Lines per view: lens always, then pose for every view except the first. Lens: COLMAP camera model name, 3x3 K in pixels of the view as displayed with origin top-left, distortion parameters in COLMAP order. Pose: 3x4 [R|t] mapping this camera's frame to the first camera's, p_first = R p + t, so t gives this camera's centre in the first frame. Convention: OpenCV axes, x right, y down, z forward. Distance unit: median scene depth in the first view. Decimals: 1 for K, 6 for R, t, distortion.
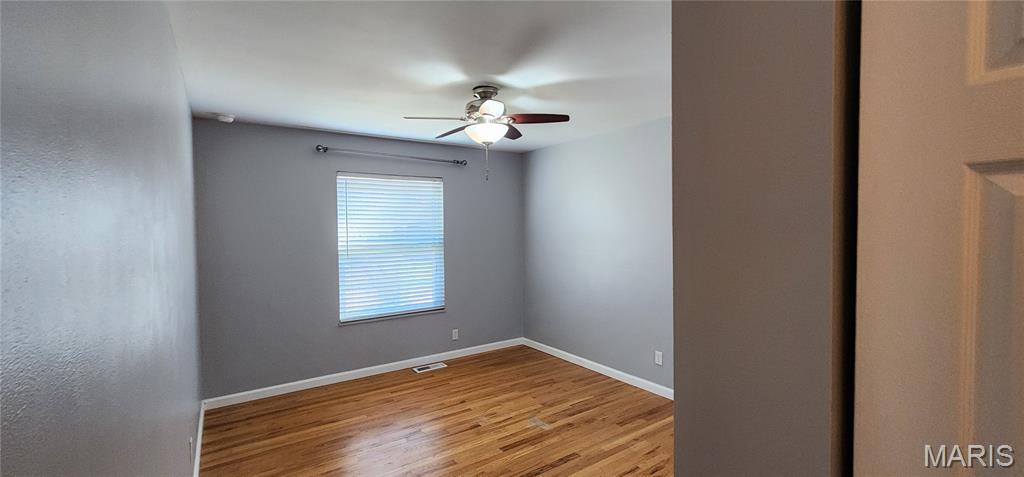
lens RADIAL K [[427.0, 0, 520.1], [0, 427.0, 237.8], [0, 0, 1]] dist [-0.001558, -0.001082]
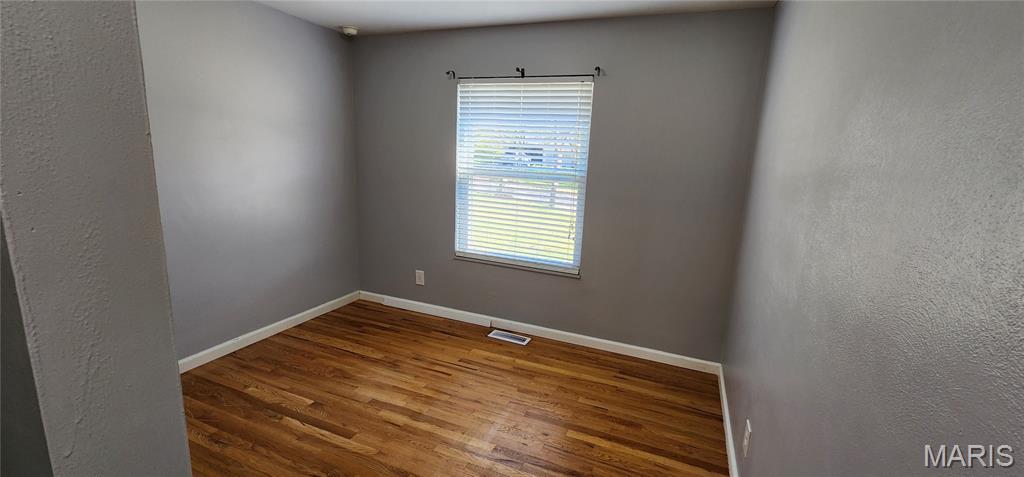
lens RADIAL K [[434.1, 0, 510.1], [0, 434.1, 252.7], [0, 0, 1]] dist [-0.000035, -0.000170]
pose [[0.520802, 0.165366, -0.837508, 0.407579], [-0.110495, 0.985864, 0.125948, 0.067324], [0.846496, 0.026946, 0.531712, 0.611880]]
